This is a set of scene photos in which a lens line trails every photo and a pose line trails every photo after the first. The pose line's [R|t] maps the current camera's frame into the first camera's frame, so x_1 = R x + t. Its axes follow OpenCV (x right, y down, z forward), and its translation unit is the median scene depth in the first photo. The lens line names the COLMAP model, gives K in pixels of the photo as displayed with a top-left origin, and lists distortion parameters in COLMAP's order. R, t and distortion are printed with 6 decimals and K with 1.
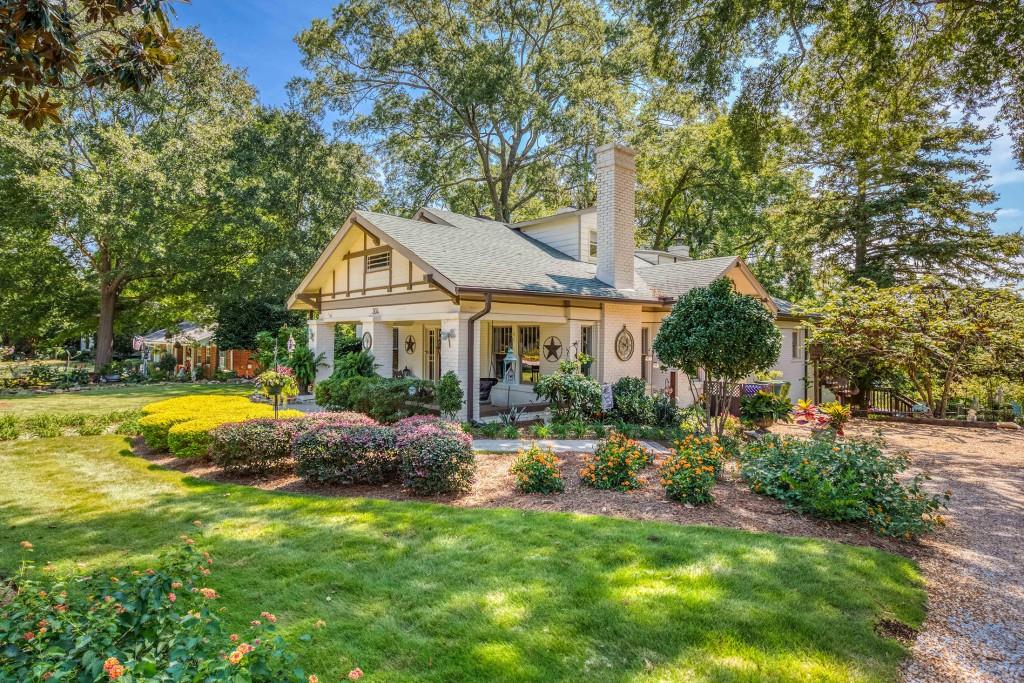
lens RADIAL K [[547.0, 0, 511.8], [0, 547.0, 320.4], [0, 0, 1]] dist [-0.002463, 0.000151]
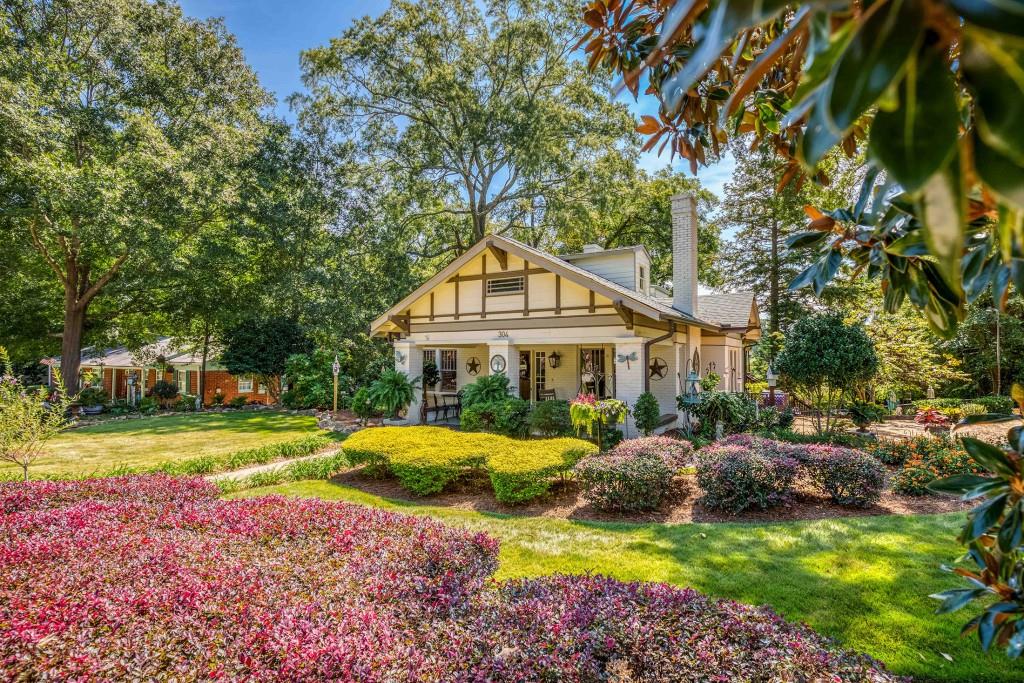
lens RADIAL K [[464.3, 0, 514.6], [0, 464.3, 332.9], [0, 0, 1]] dist [-0.008128, 0.000100]
pose [[0.947199, 0.007062, 0.320568, -0.448814], [-0.002398, 0.999885, -0.014943, -0.006073], [-0.320636, 0.013385, 0.947108, 0.156192]]
